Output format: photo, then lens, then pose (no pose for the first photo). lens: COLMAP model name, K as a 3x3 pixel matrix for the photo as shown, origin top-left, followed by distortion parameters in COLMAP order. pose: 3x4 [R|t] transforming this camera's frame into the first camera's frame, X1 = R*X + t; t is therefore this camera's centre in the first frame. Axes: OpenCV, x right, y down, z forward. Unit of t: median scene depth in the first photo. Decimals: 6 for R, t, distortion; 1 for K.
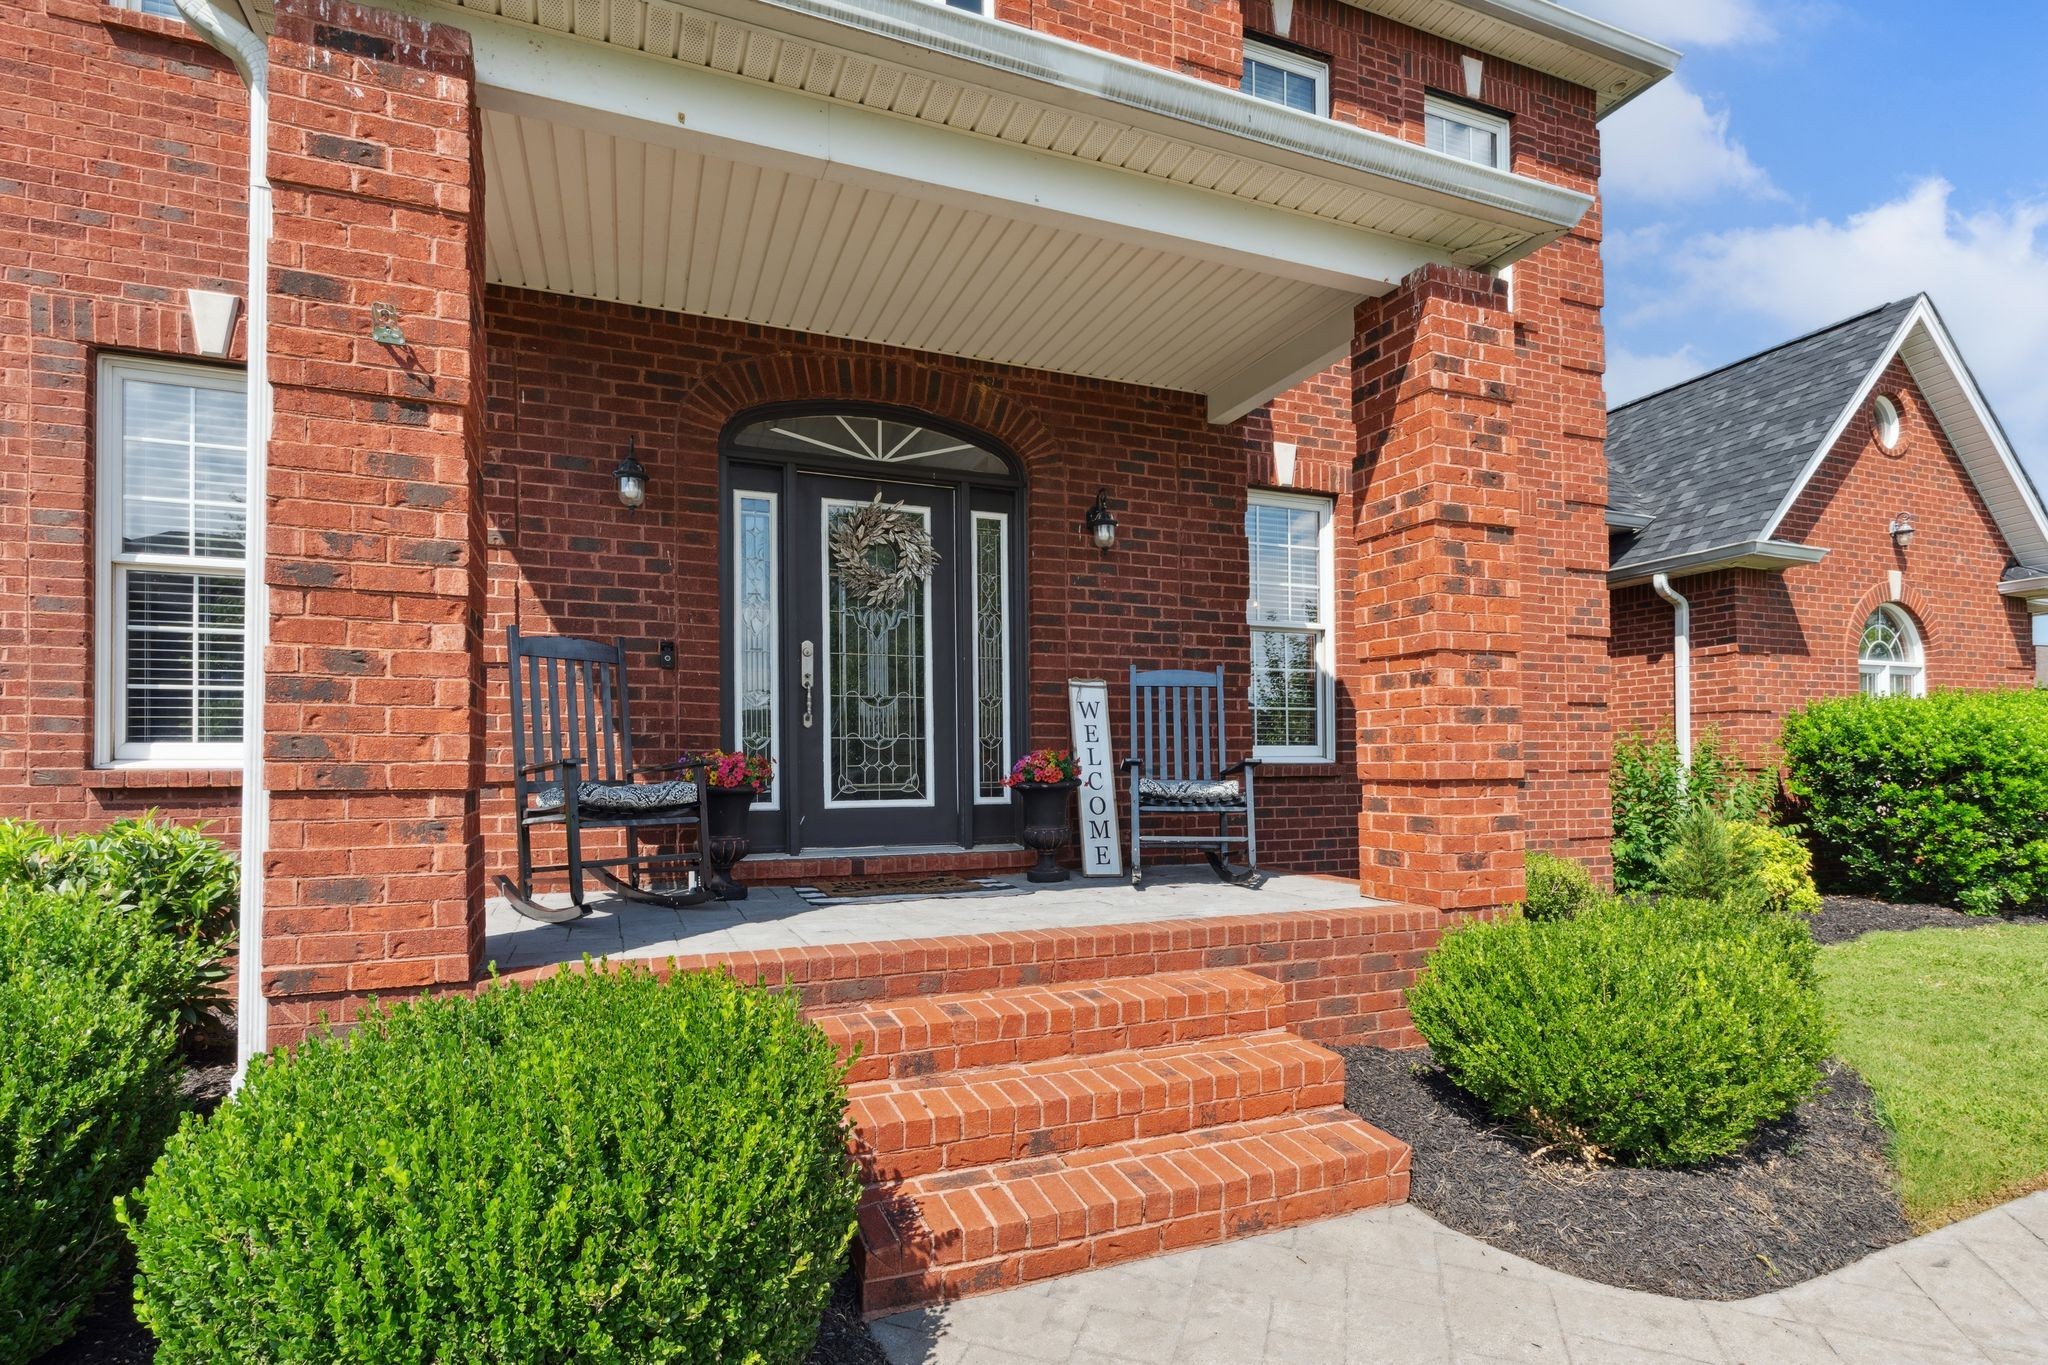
lens RADIAL K [[1069.0, 0, 1078.9], [0, 1069.0, 709.9], [0, 0, 1]] dist [0.003709, 0.000701]
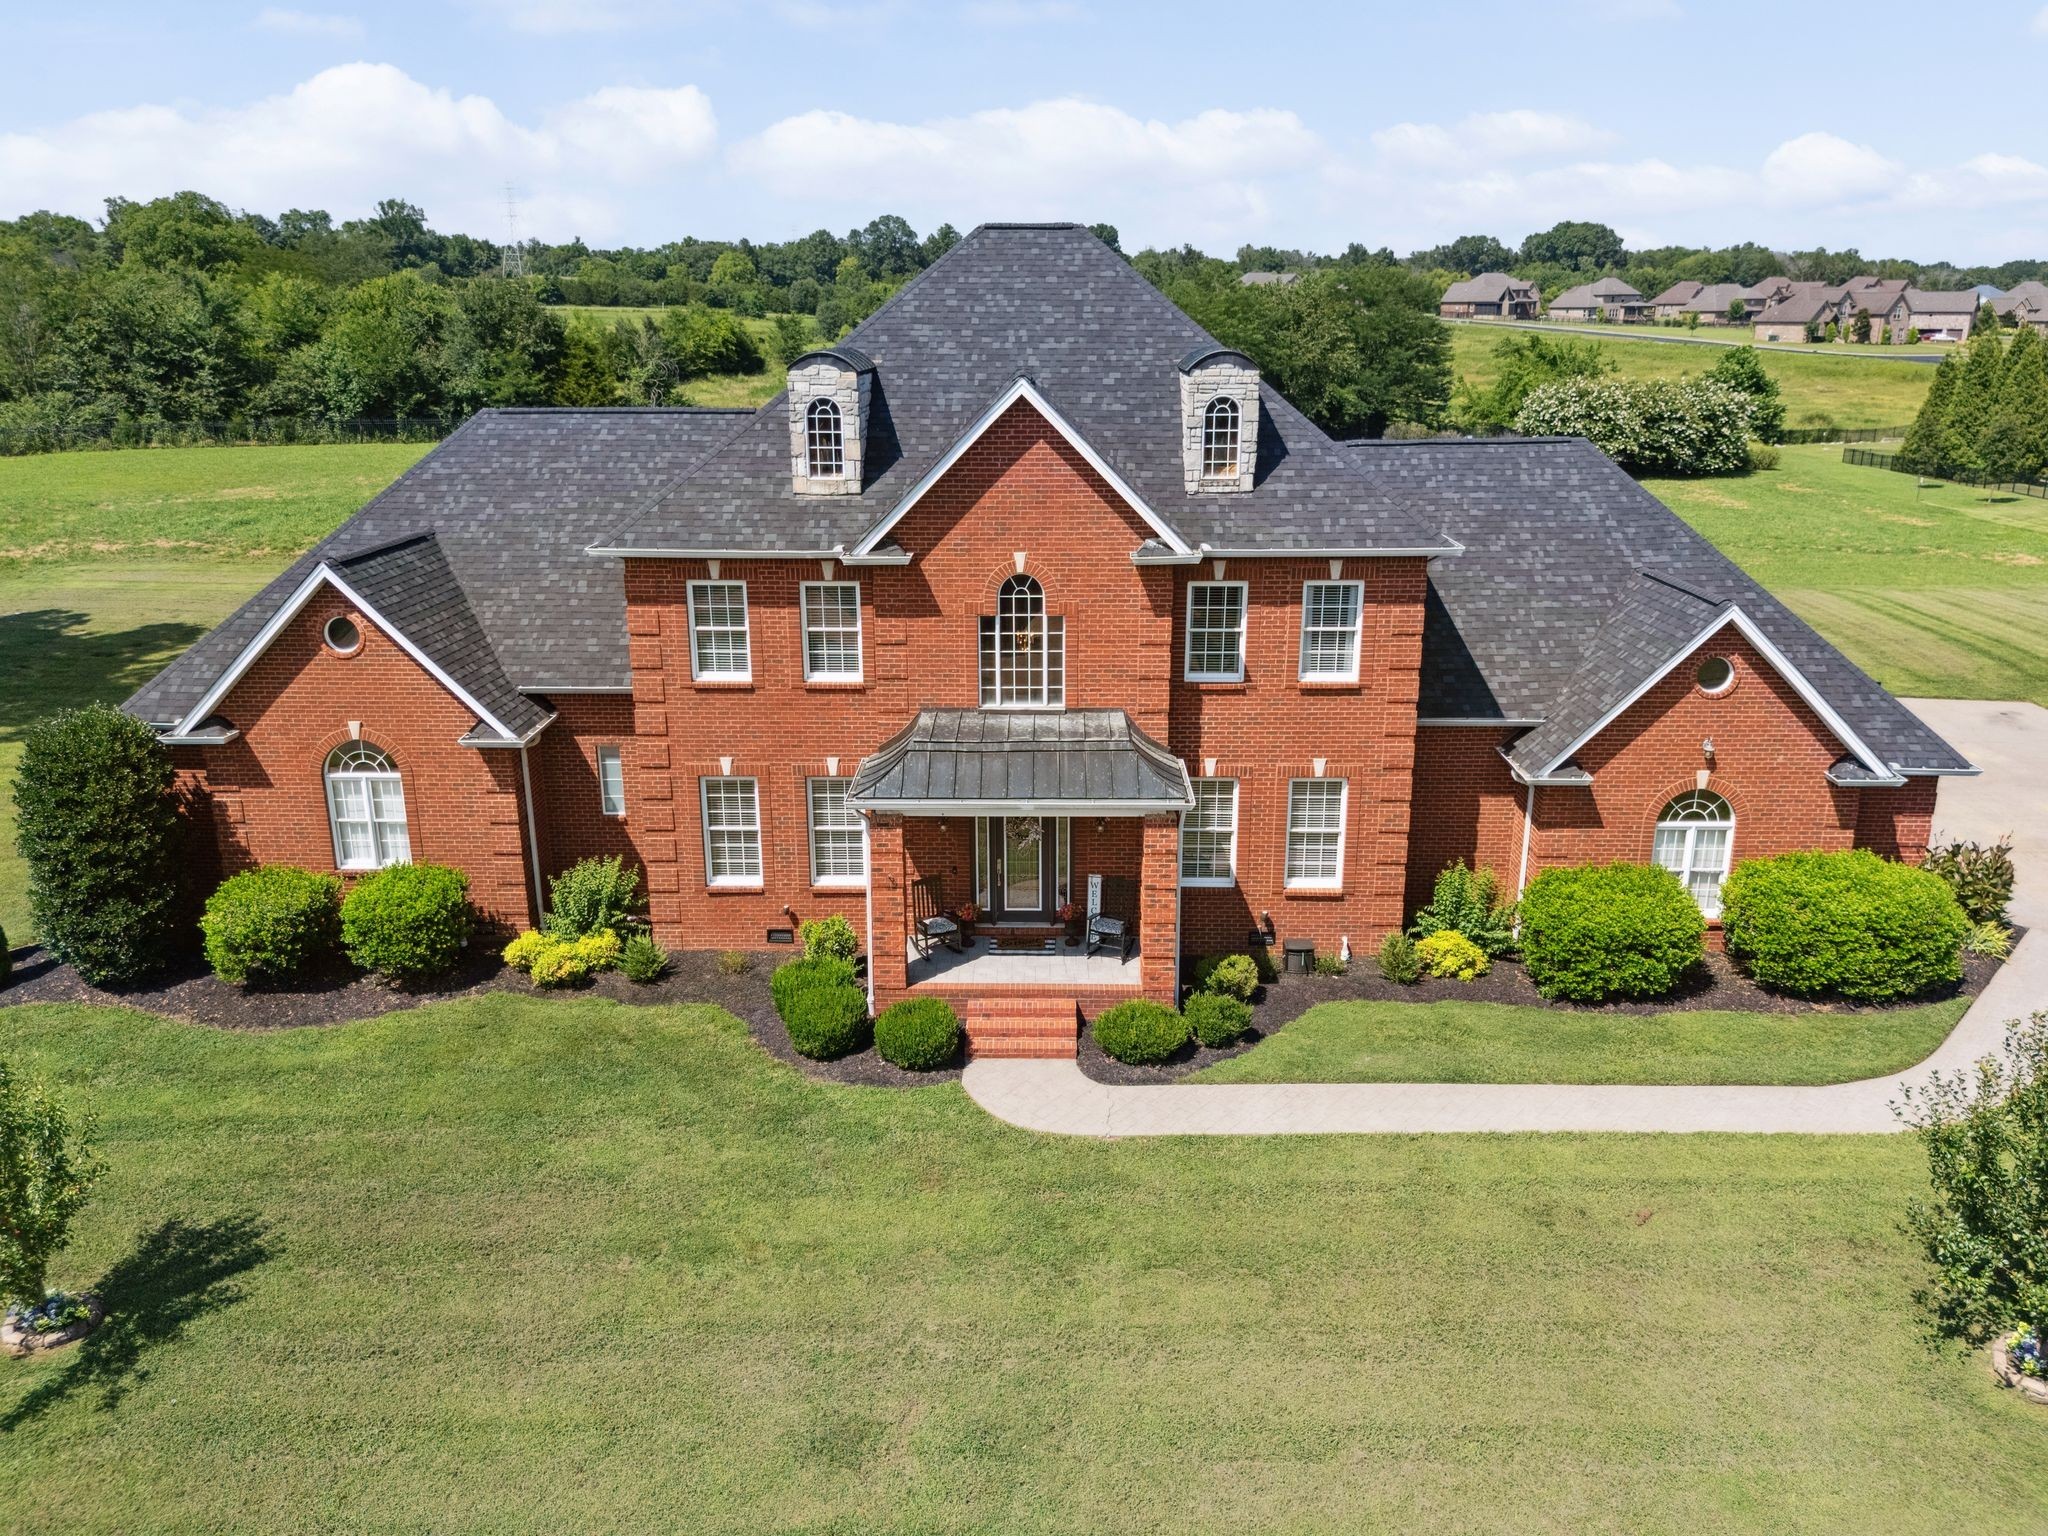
lens RADIAL K [[1404.0, 0, 1024.0], [0, 1404.0, 768.0], [0, 0, 1]] dist [0.070348, -0.092116]
pose [[0.916534, 0.111274, -0.384165, 1.509624], [-0.000005, 0.960522, 0.278206, -1.632080], [0.399956, -0.254983, 0.880351, -2.765228]]
